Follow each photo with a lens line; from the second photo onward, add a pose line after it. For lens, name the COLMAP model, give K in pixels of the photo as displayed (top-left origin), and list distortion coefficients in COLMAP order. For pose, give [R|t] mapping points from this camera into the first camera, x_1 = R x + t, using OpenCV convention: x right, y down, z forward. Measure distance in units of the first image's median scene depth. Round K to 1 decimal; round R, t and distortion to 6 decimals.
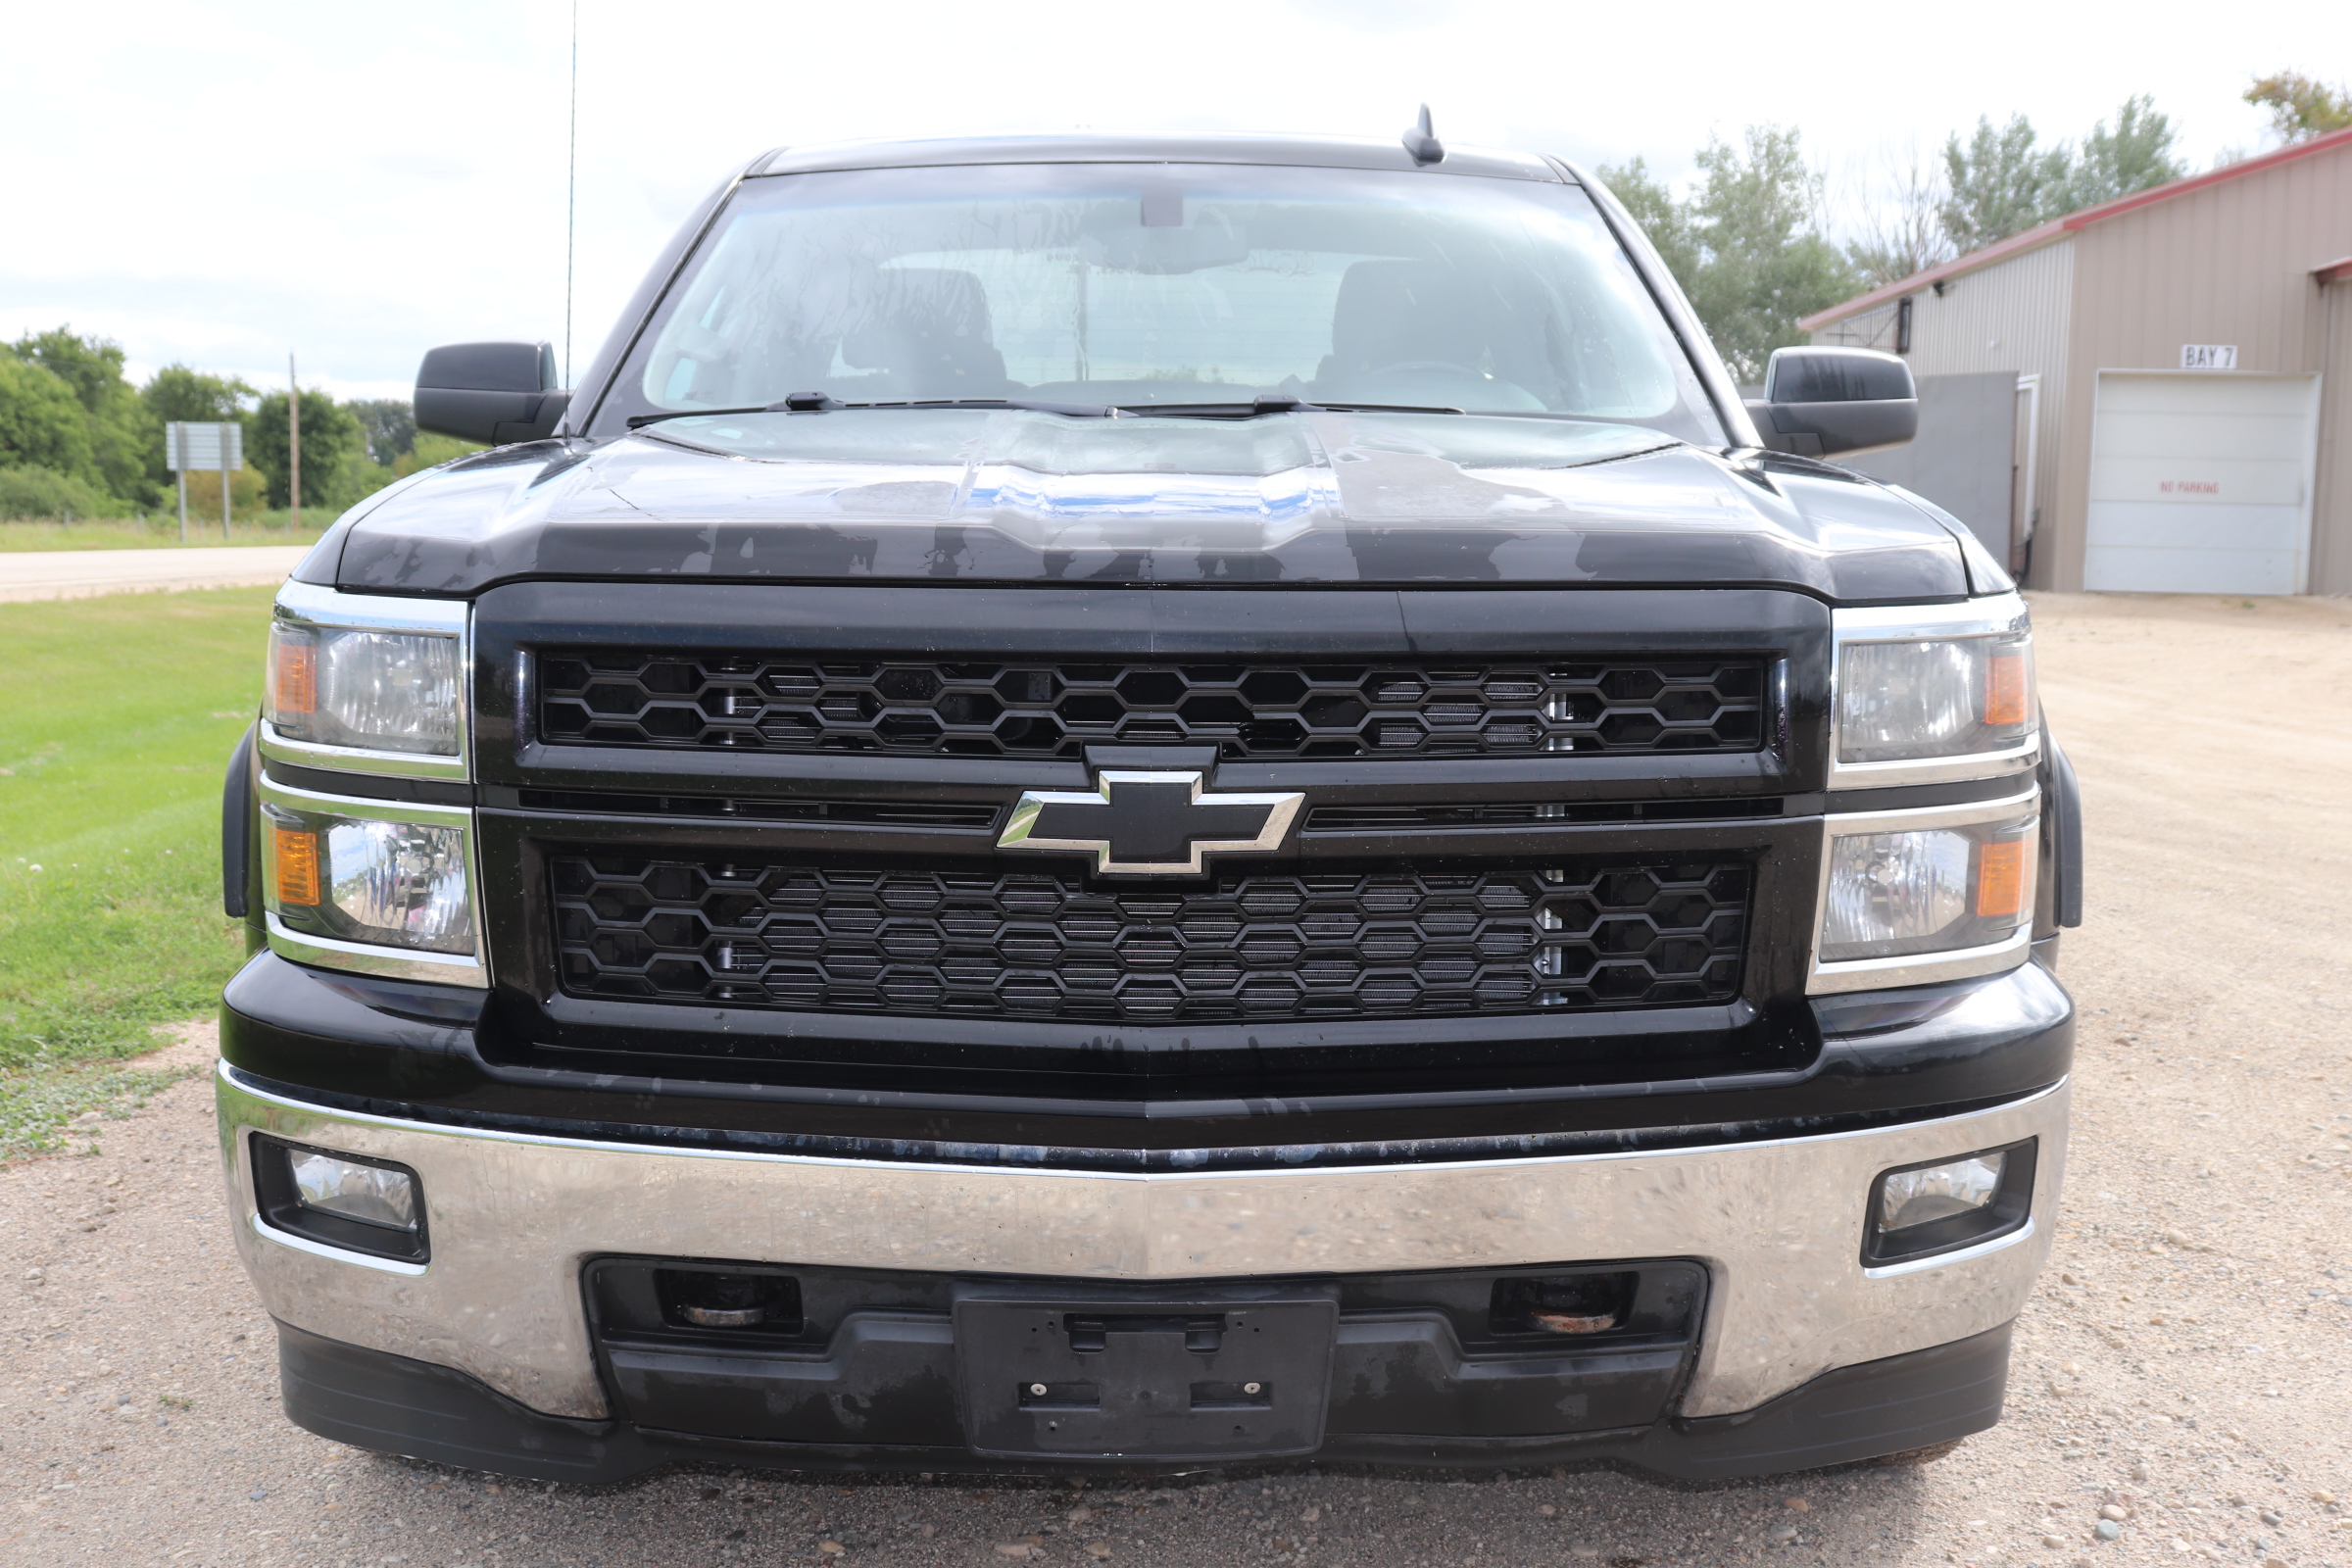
lens RADIAL K [[2851.2, 0, 1176.0], [0, 2851.2, 784.0], [0, 0, 1]] dist [0.008703, 0.023830]
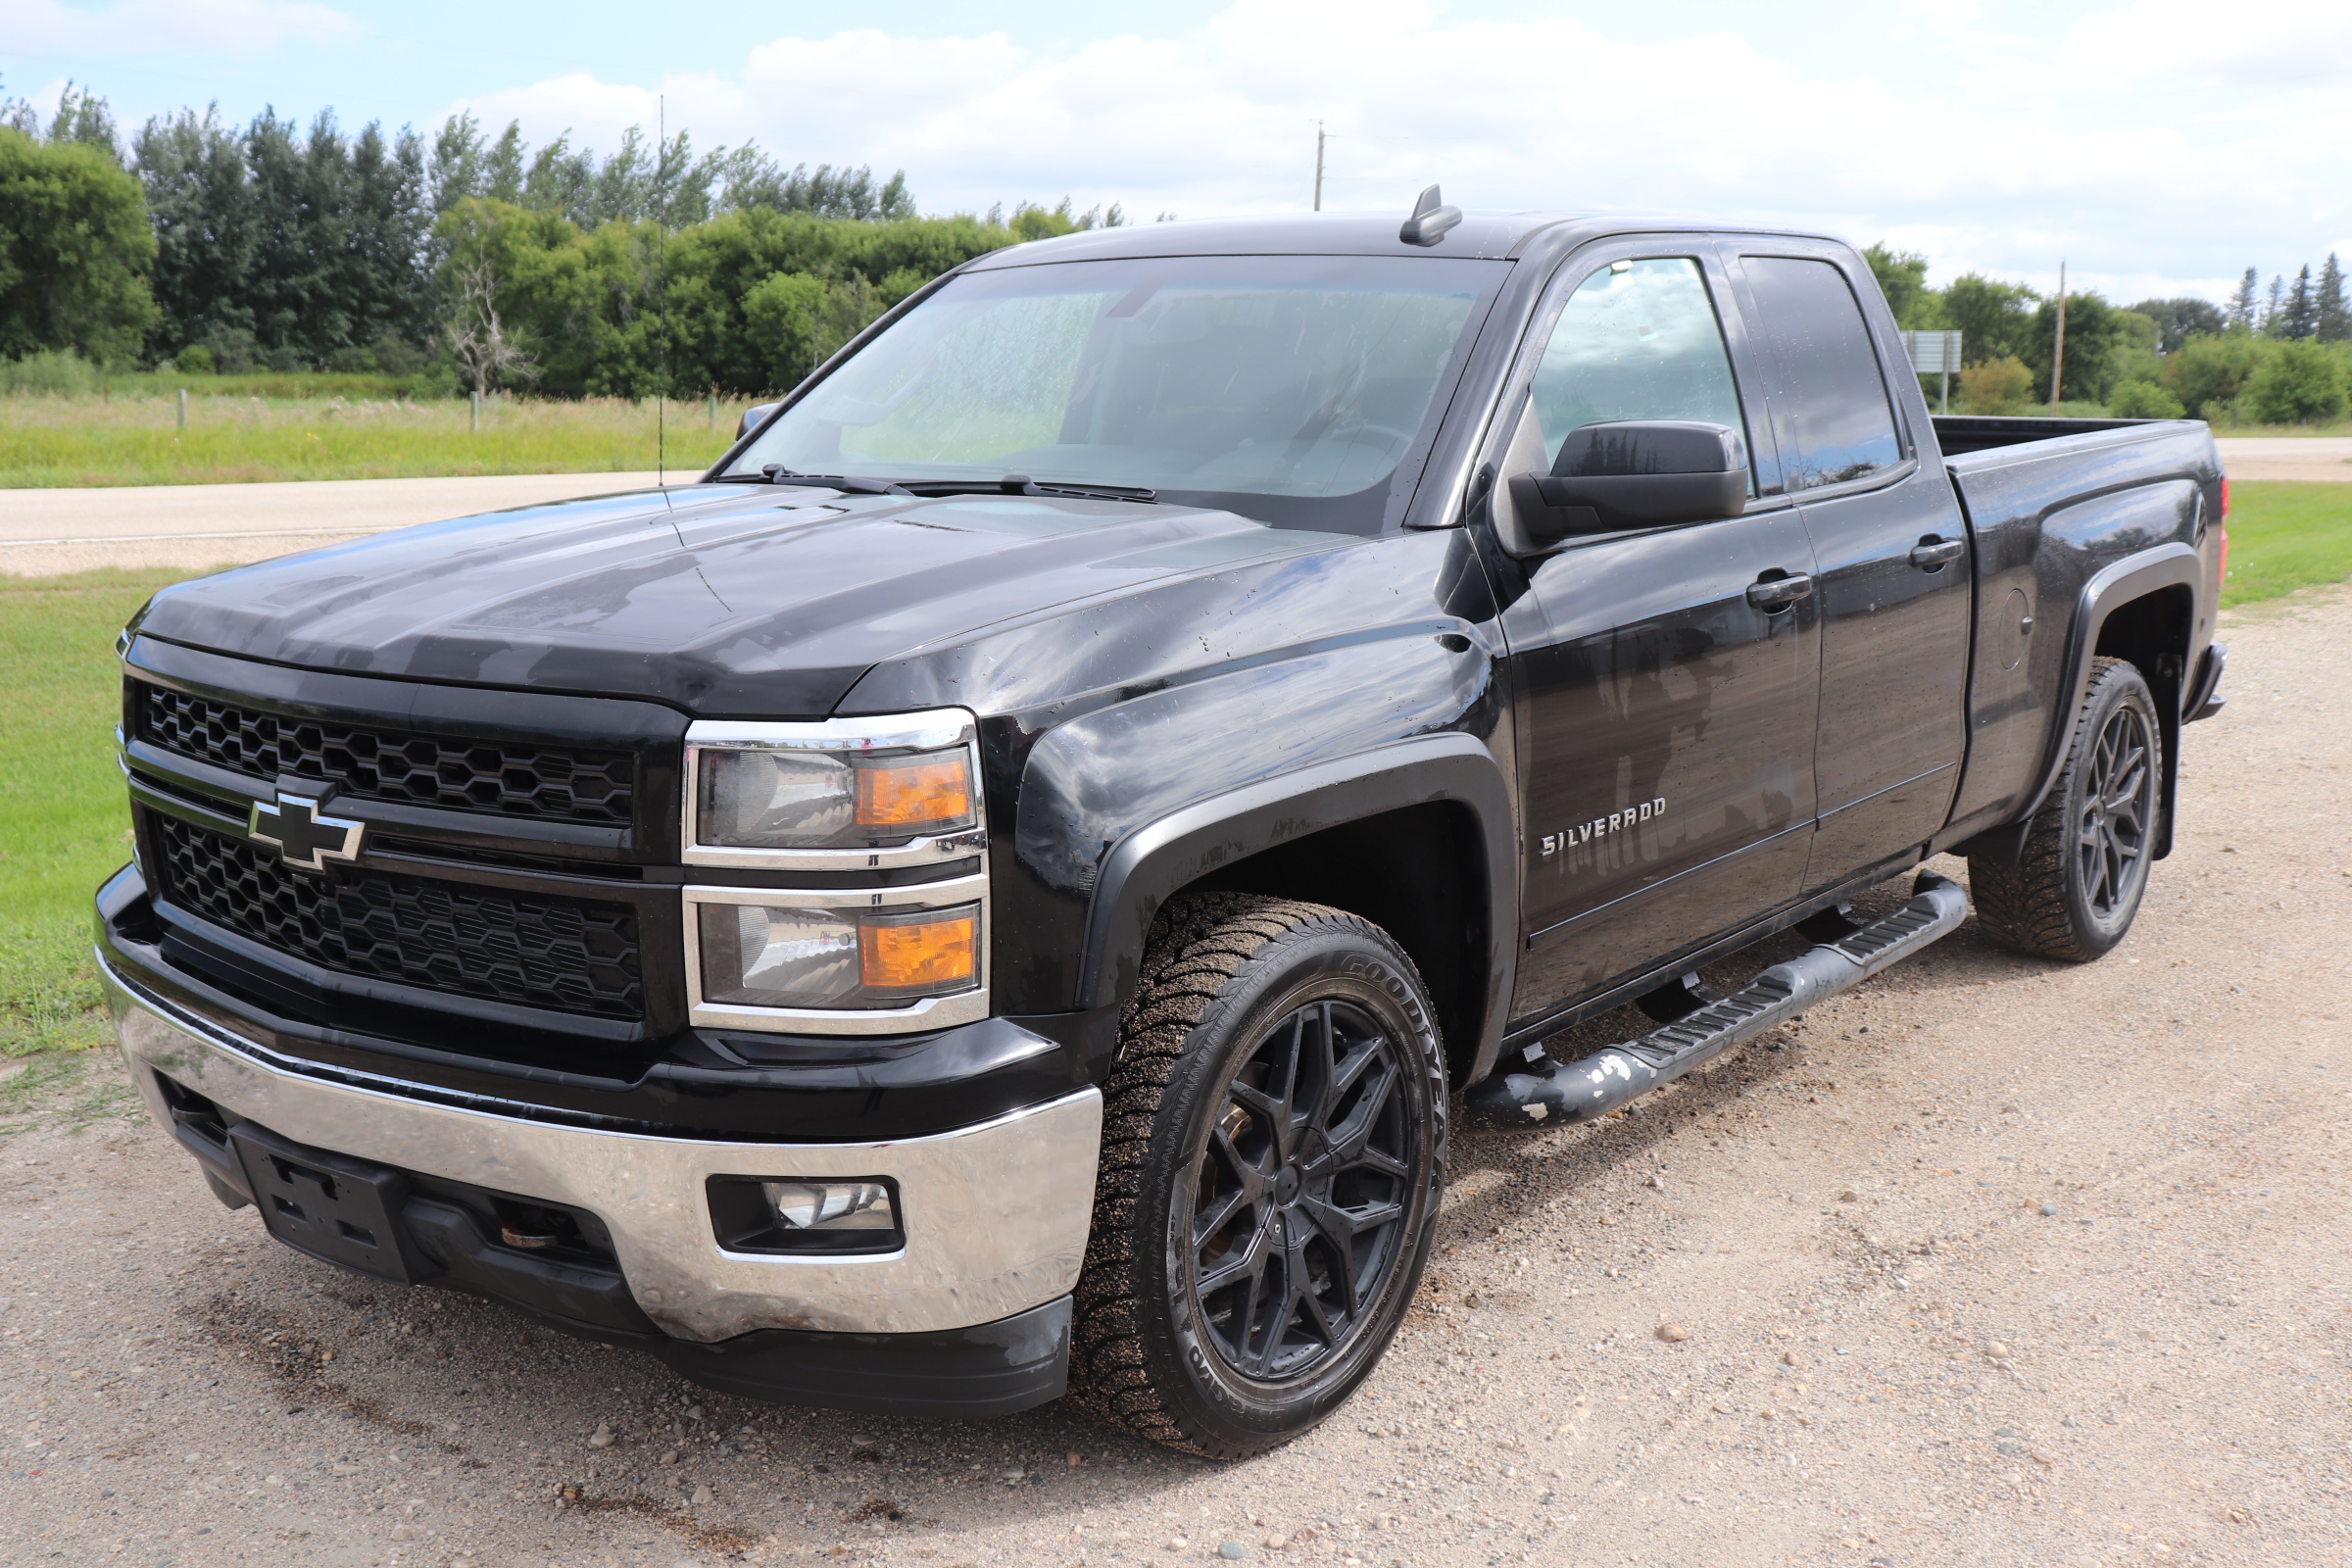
lens RADIAL K [[2543.3, 0, 1176.0], [0, 2543.3, 784.0], [0, 0, 1]] dist [-0.011947, 0.016577]
pose [[0.755721, 0.102799, -0.646775, 1.101183], [-0.062699, 0.994424, 0.084794, -0.140211], [0.651885, -0.023528, 0.757952, 0.300406]]
